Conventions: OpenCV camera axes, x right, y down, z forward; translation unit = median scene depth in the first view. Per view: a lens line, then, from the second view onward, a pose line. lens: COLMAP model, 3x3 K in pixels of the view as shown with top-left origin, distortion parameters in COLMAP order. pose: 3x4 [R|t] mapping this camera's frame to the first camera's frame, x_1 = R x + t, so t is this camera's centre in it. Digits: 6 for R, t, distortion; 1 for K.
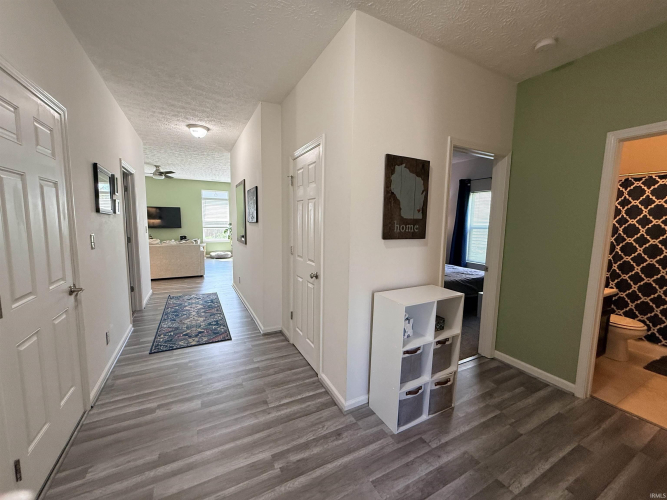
lens RADIAL K [[268.7, 0, 333.8], [0, 268.7, 249.5], [0, 0, 1]] dist [-0.003161, -0.000201]
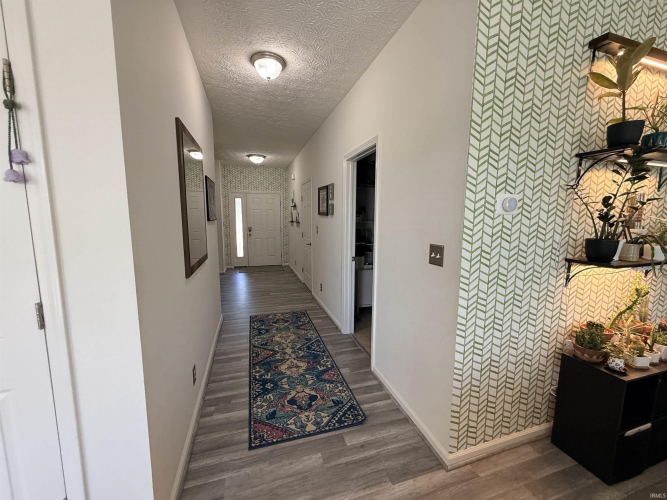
lens RADIAL K [[268.7, 0, 334.2], [0, 268.7, 250.4], [0, 0, 1]] dist [-0.003161, -0.000201]
pose [[-0.983433, -0.043469, 0.175982, -0.817101], [-0.002432, 0.973898, 0.226973, -0.199857], [-0.181255, 0.222785, -0.957869, 1.735153]]
